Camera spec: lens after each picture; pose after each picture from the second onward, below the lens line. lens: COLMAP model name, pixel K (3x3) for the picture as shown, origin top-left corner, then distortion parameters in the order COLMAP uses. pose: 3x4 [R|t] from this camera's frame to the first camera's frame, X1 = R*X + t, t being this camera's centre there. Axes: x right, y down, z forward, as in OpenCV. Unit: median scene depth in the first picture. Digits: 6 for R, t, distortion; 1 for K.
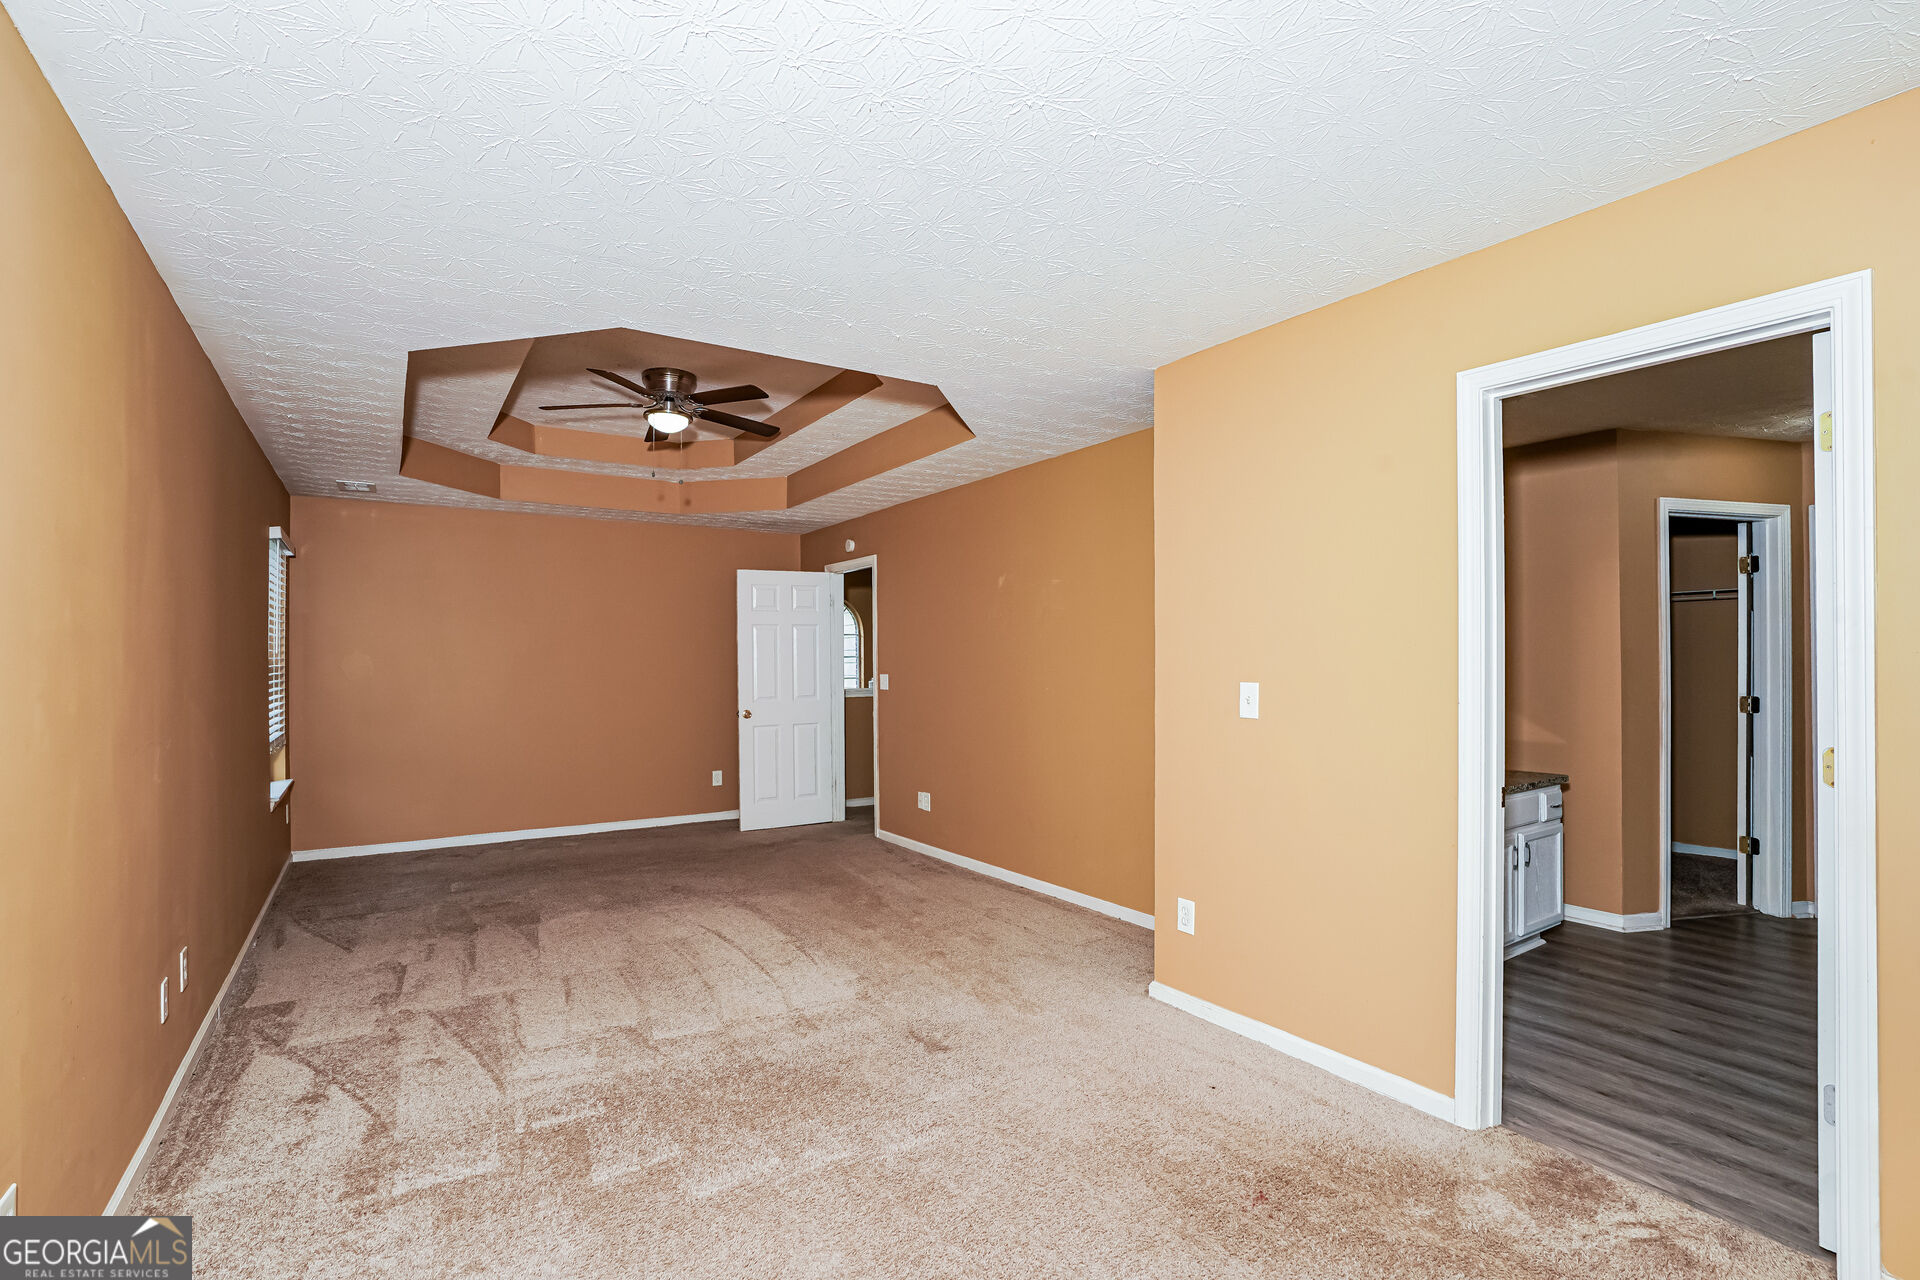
lens RADIAL K [[884.5, 0, 969.8], [0, 884.5, 641.2], [0, 0, 1]] dist [-0.064024, 0.029150]
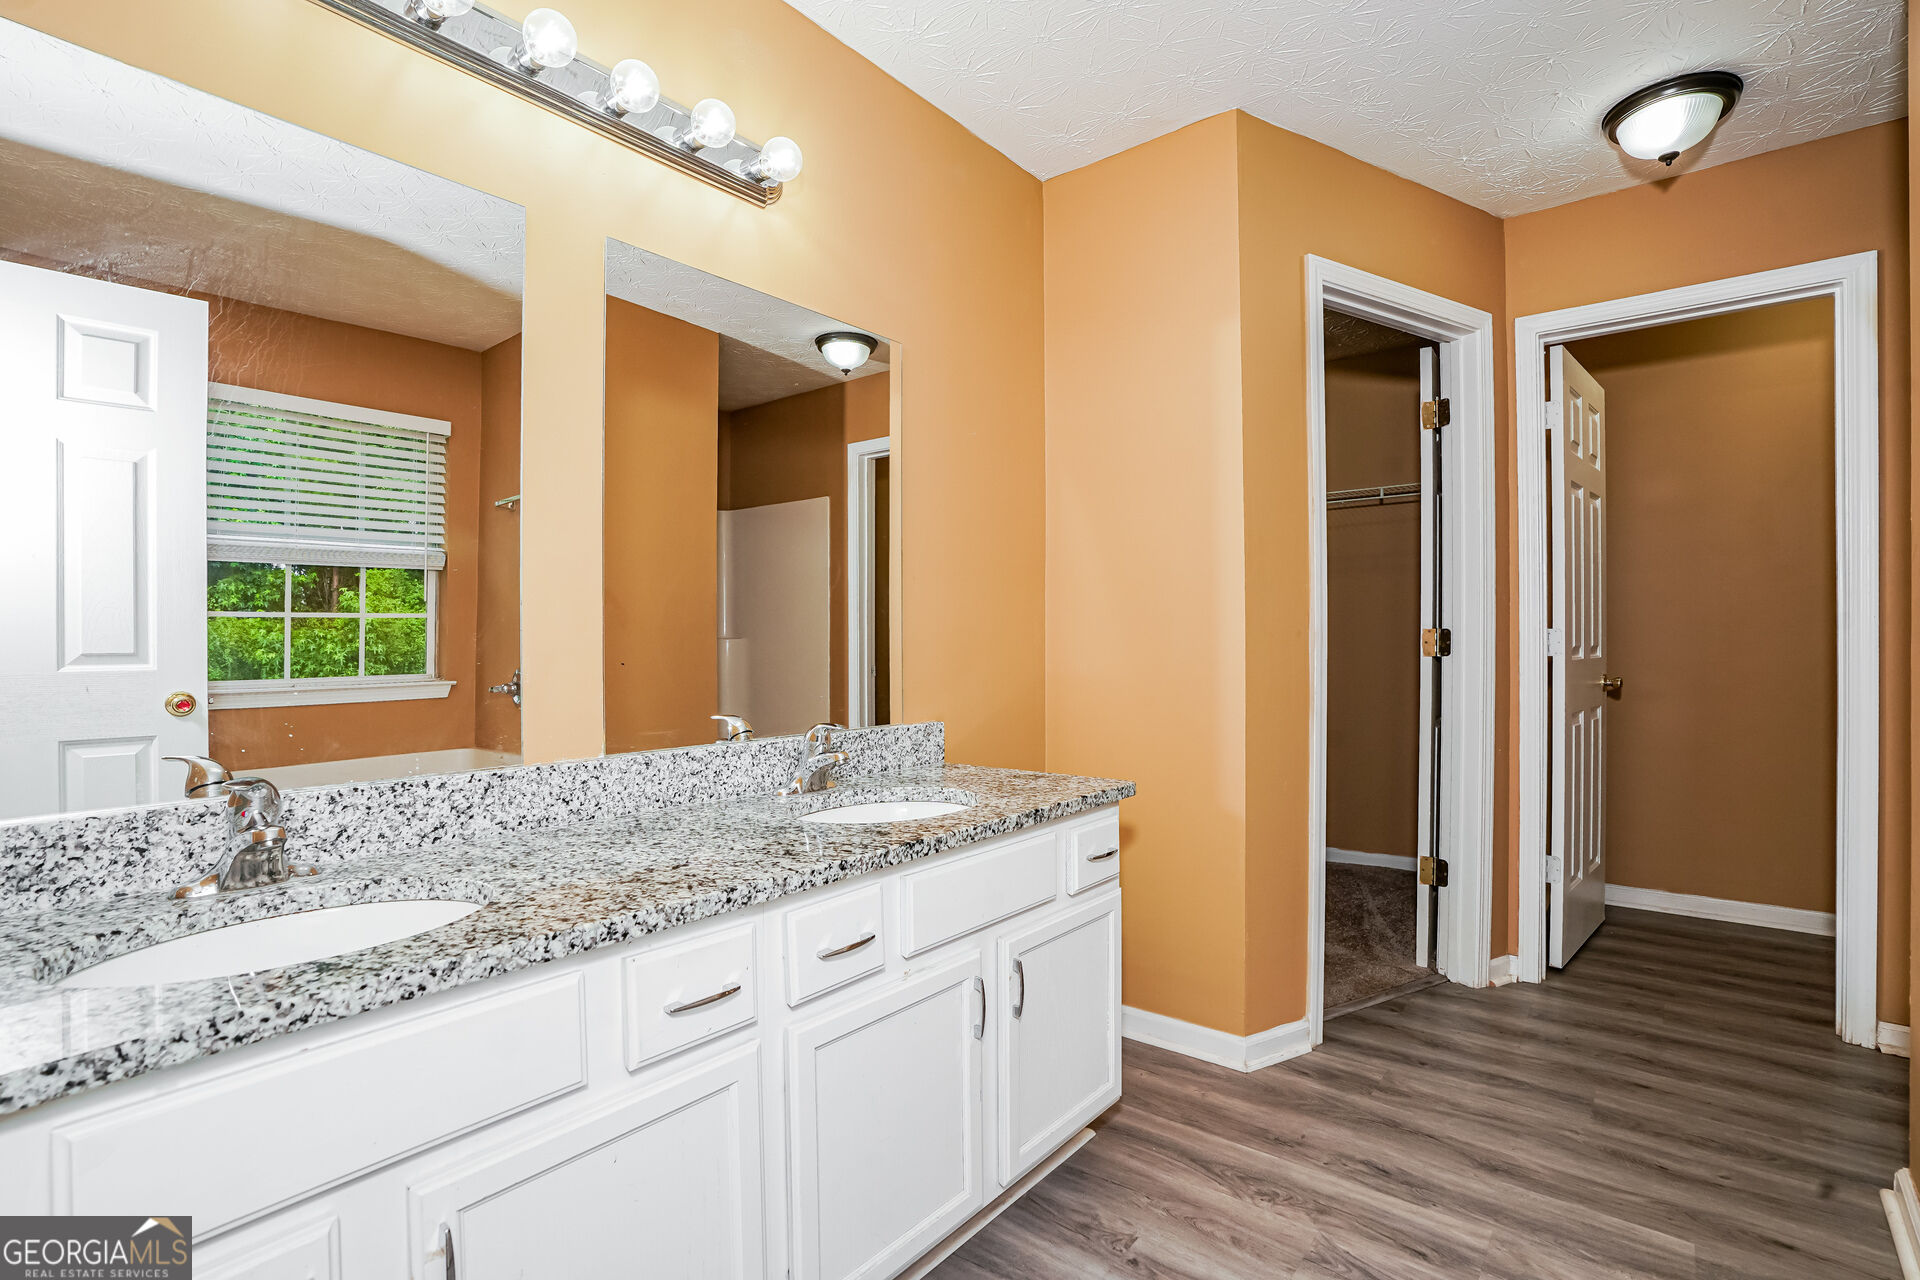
lens RADIAL K [[884.5, 0, 969.8], [0, 884.5, 641.2], [0, 0, 1]] dist [-0.064024, 0.029150]
pose [[0.958036, -0.006447, 0.286574, 0.419629], [0.002088, 0.999877, 0.015513, 0.063201], [-0.286639, -0.014264, 0.957932, 0.506667]]
